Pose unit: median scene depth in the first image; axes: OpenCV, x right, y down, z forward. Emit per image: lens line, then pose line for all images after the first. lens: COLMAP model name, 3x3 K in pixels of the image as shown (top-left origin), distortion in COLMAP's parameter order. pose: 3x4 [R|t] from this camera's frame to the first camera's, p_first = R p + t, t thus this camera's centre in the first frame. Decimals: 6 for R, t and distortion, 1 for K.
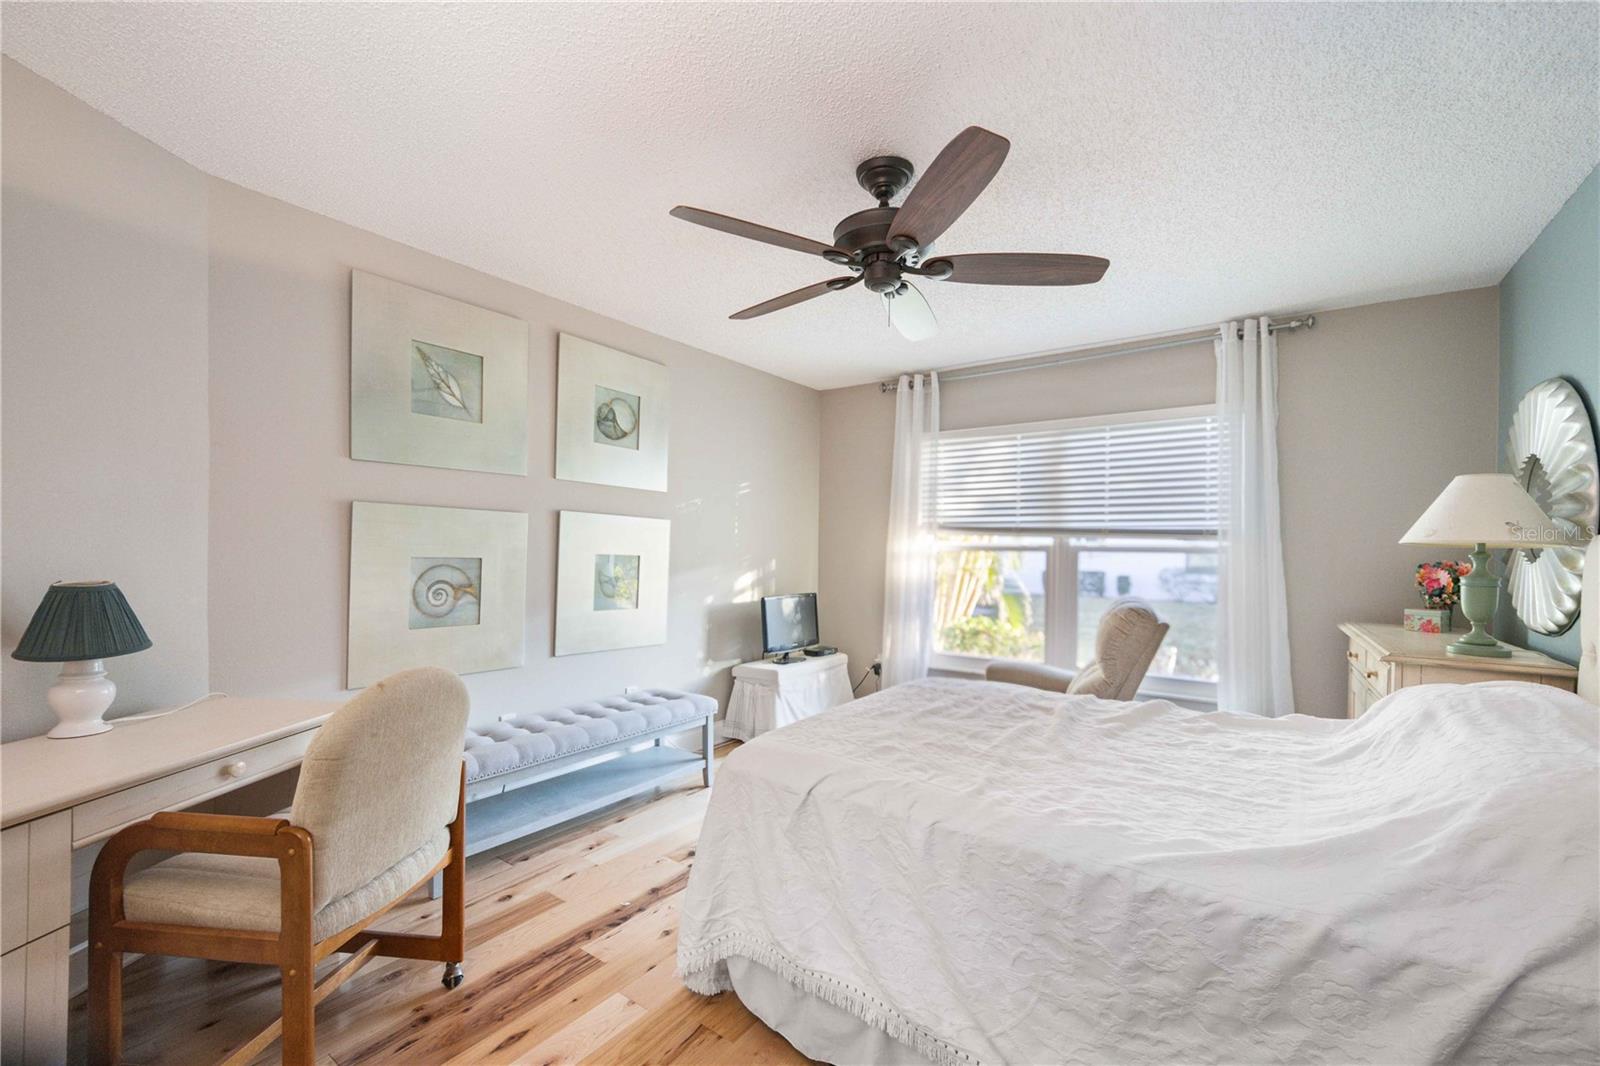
lens RADIAL K [[641.2, 0, 797.3], [0, 641.2, 545.1], [0, 0, 1]] dist [-0.009962, 0.002304]
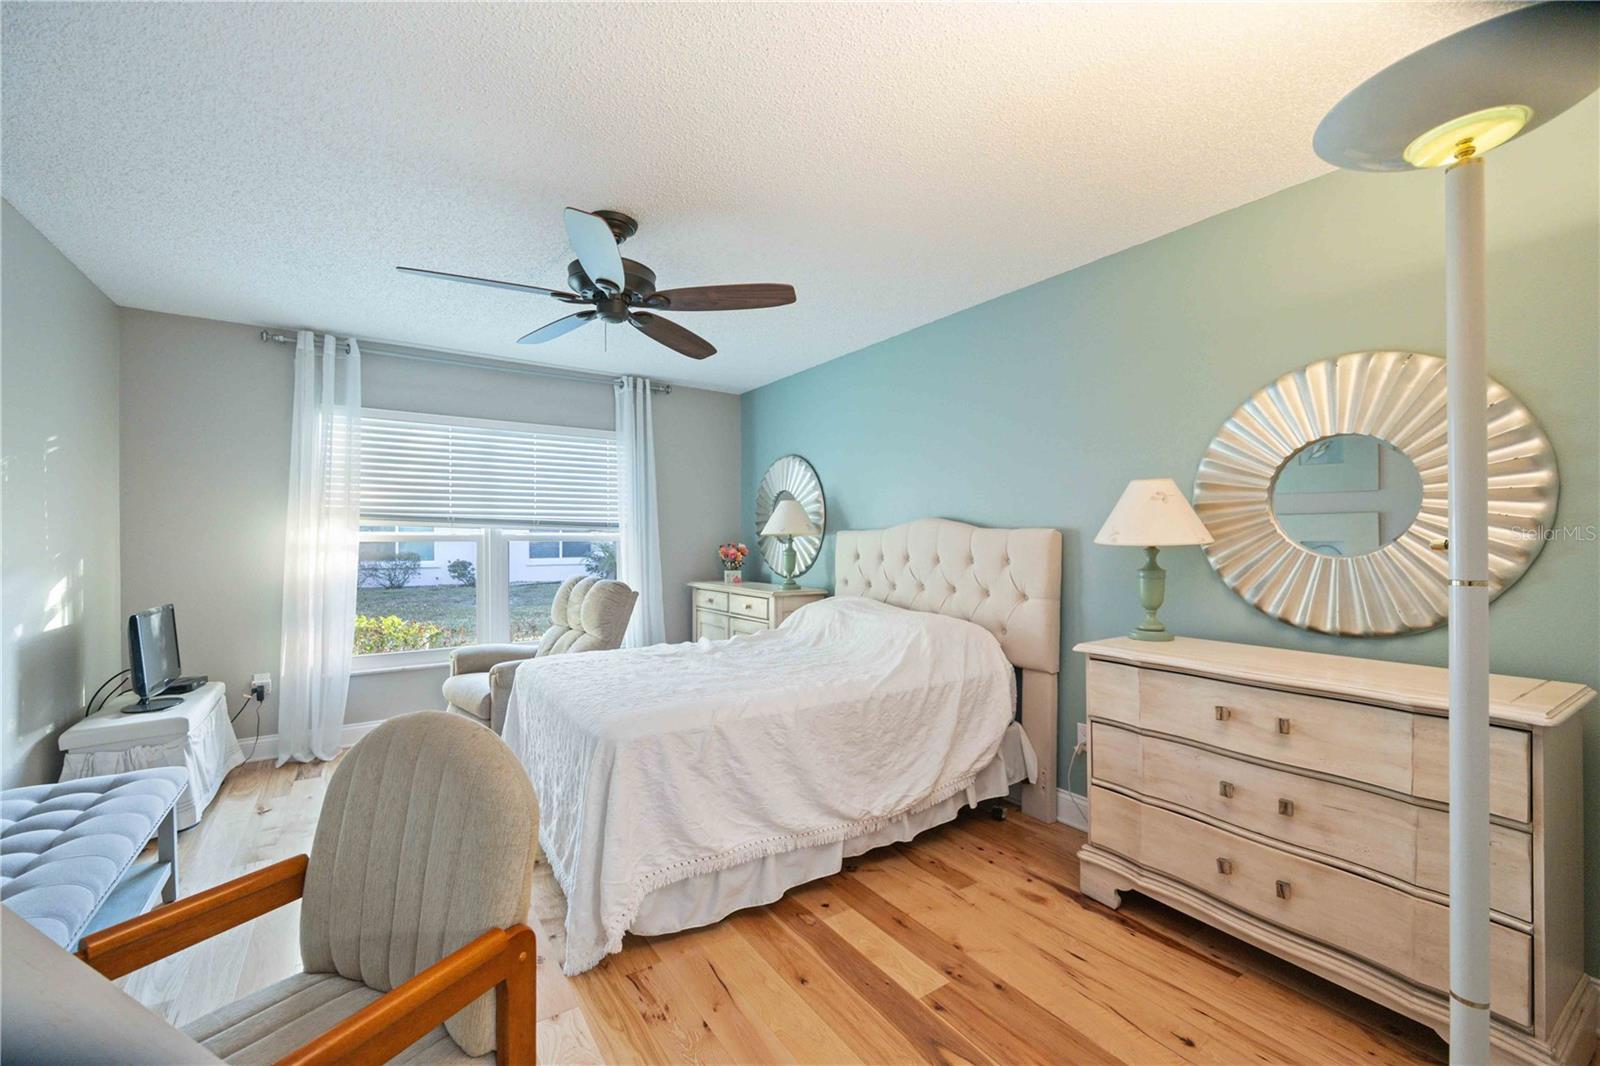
lens RADIAL K [[641.2, 0, 787.0], [0, 641.2, 531.7], [0, 0, 1]] dist [-0.009962, 0.002304]
pose [[0.365490, -0.001482, 0.930814, -0.425326], [-0.001313, 0.999997, 0.002108, -0.007837], [-0.930814, -0.001992, 0.365487, 0.133976]]
